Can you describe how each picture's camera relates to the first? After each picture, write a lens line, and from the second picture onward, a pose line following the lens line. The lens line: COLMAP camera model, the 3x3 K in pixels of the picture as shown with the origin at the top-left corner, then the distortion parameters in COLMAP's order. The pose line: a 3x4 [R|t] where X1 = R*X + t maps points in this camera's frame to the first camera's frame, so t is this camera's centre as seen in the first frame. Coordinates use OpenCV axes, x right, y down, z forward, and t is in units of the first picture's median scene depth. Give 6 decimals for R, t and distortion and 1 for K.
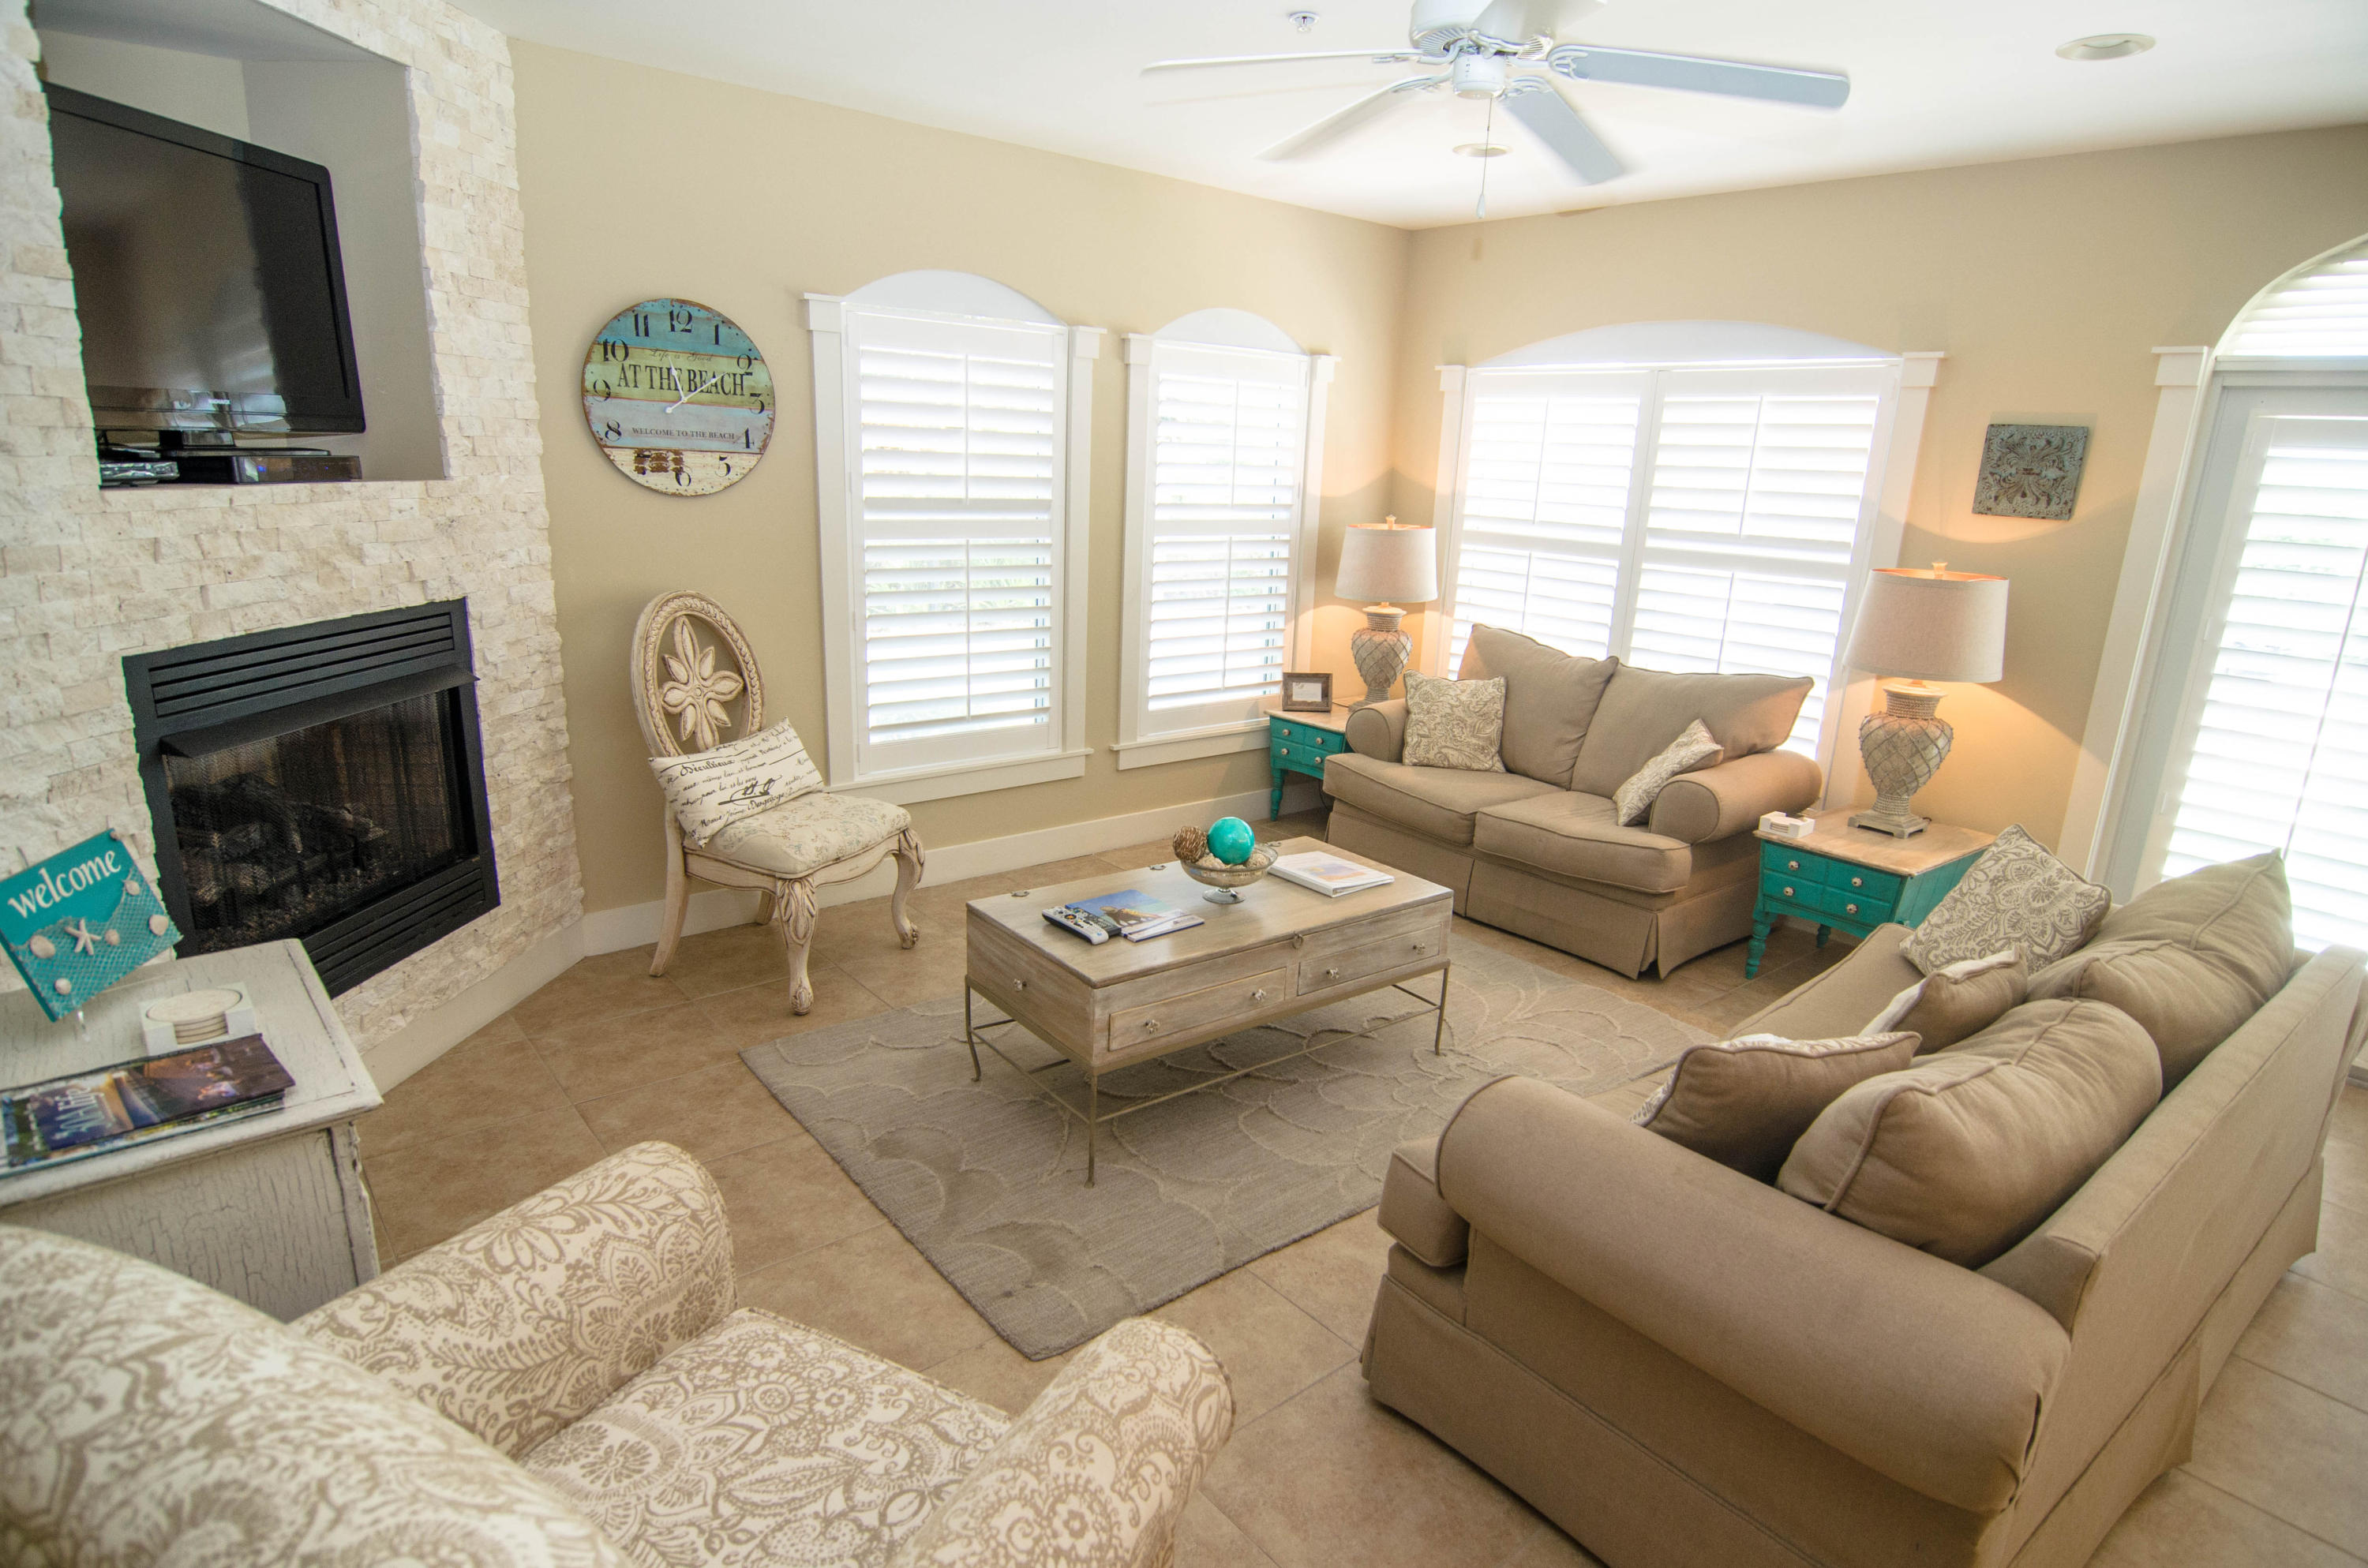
lens RADIAL K [[1263.2, 0, 1195.1], [0, 1263.2, 788.6], [0, 0, 1]] dist [-0.008633, -0.009963]
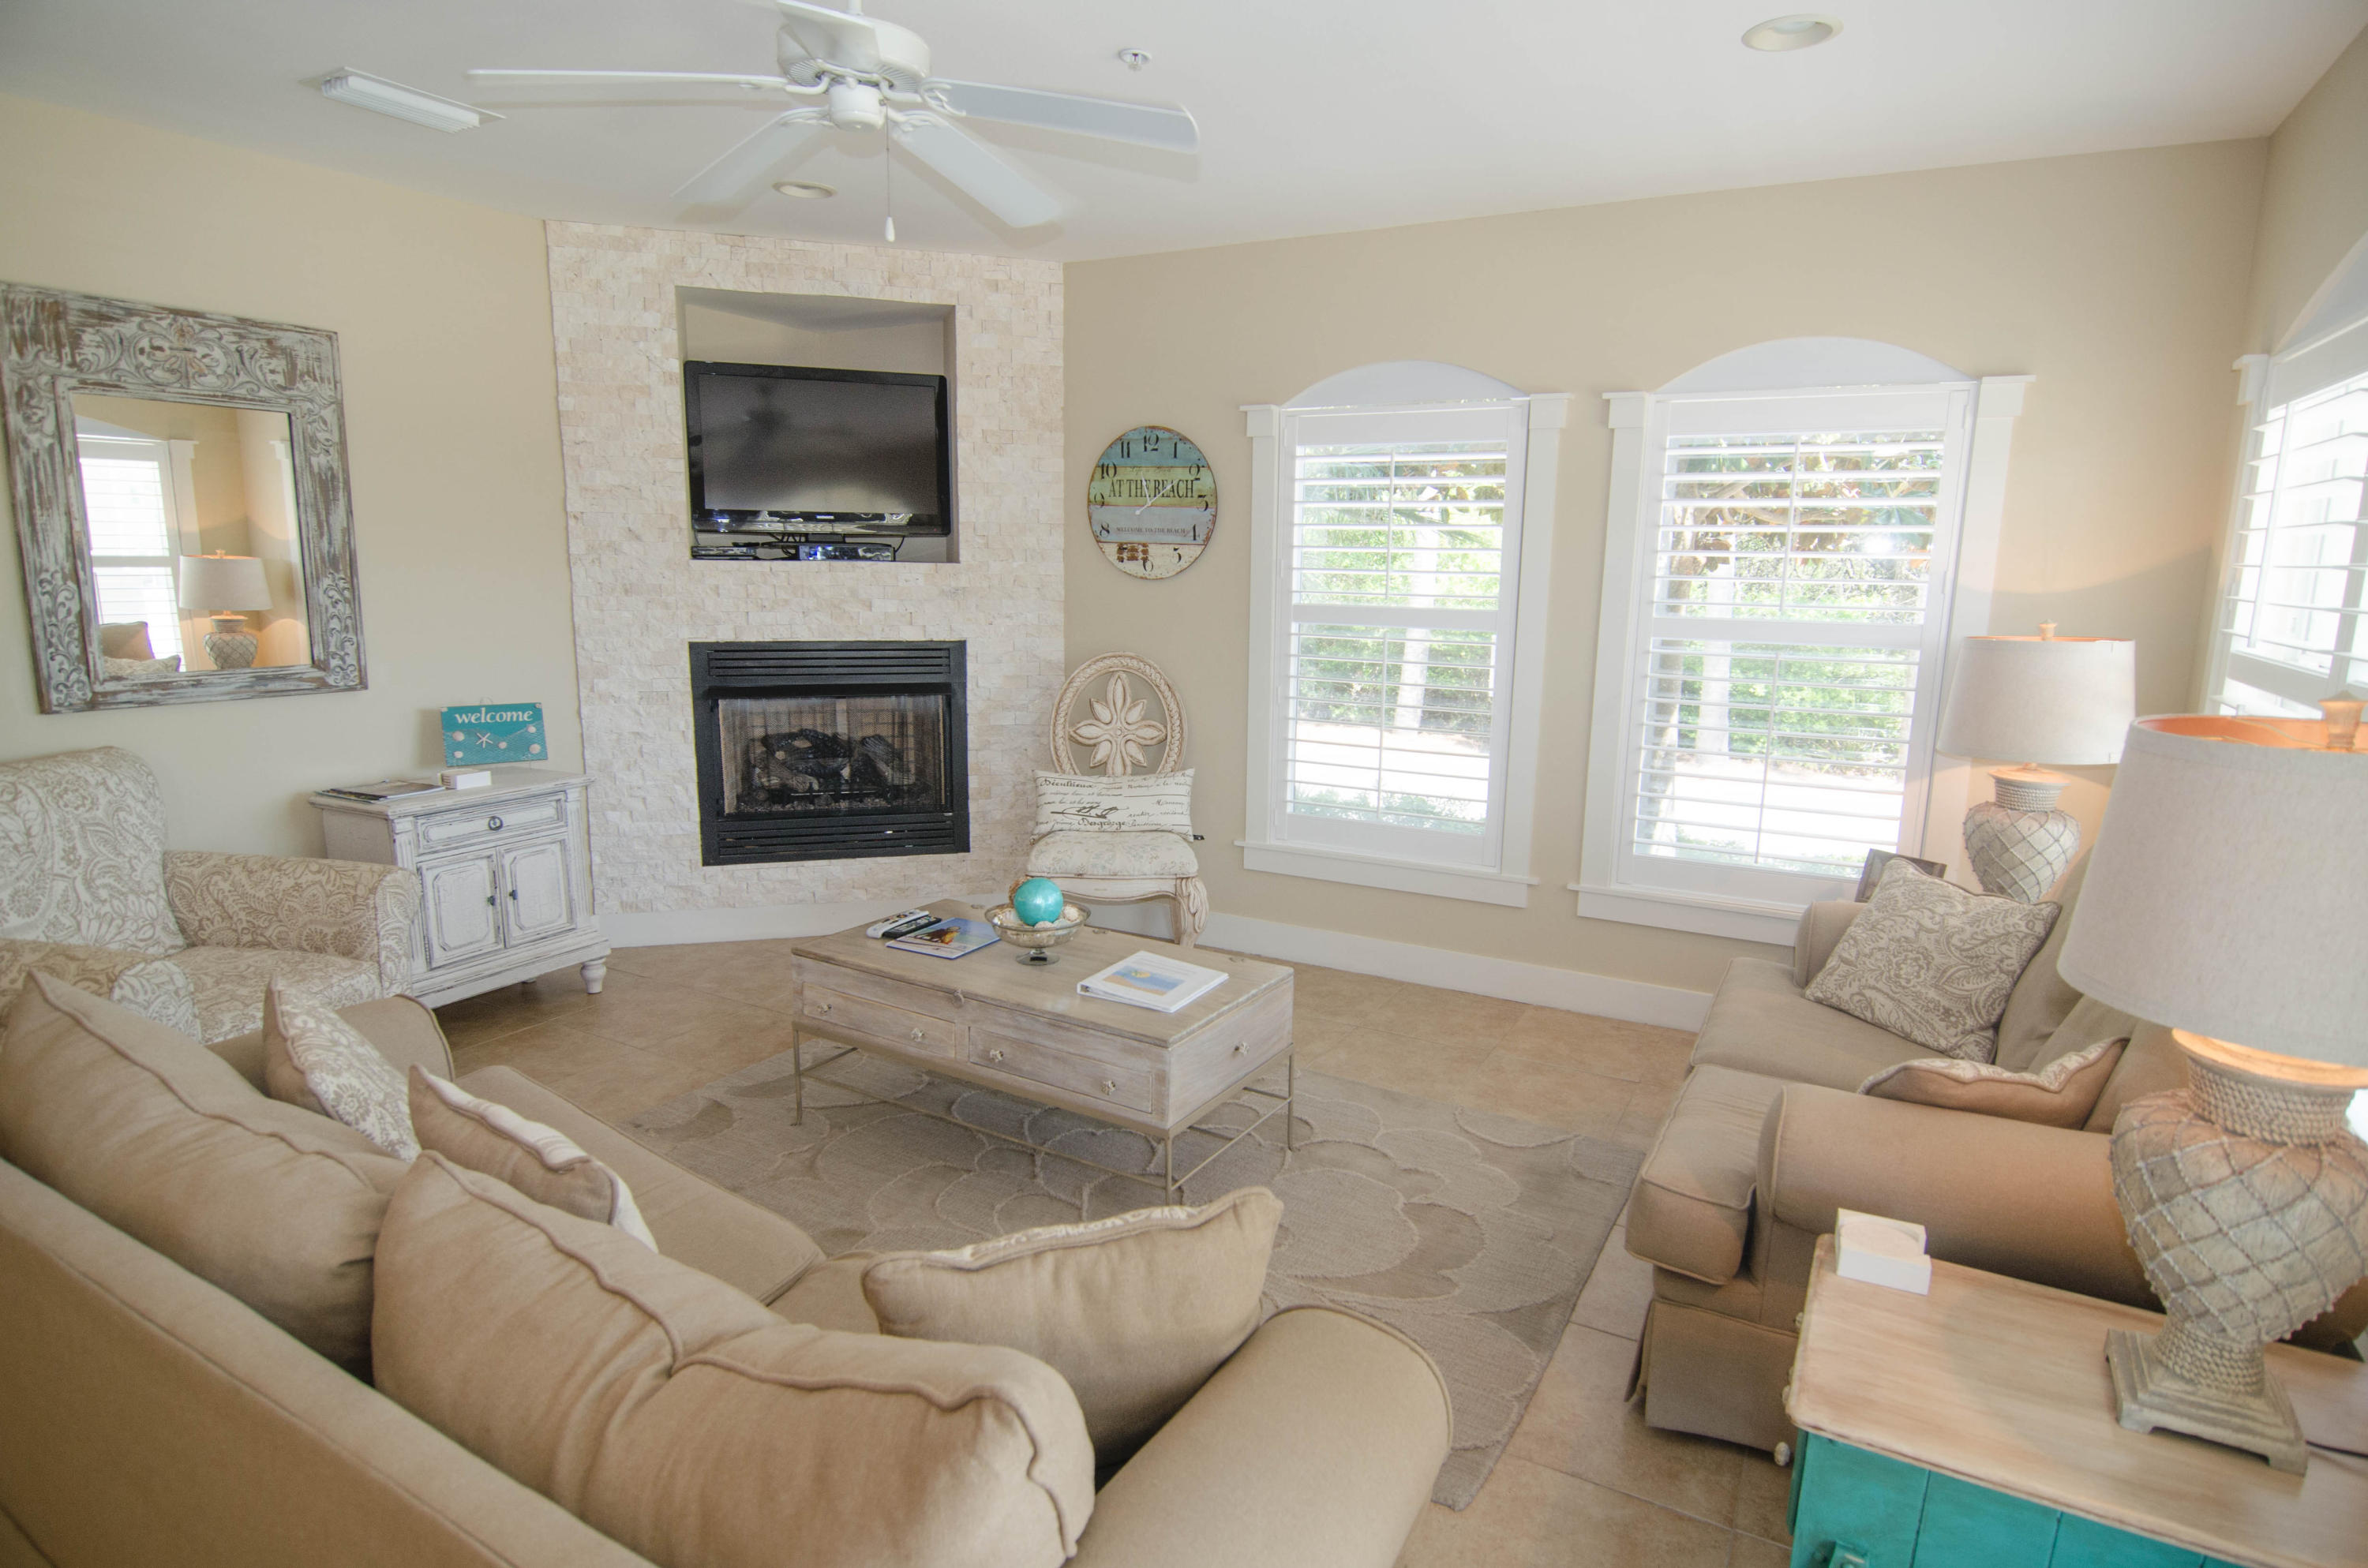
lens RADIAL K [[1263.2, 0, 1197.6], [0, 1263.2, 800.1], [0, 0, 1]] dist [-0.008633, -0.009963]
pose [[0.366787, 0.141052, -0.919550, 0.827214], [-0.239057, 0.969538, 0.053366, -0.100414], [0.899066, 0.200251, 0.389333, 0.615419]]
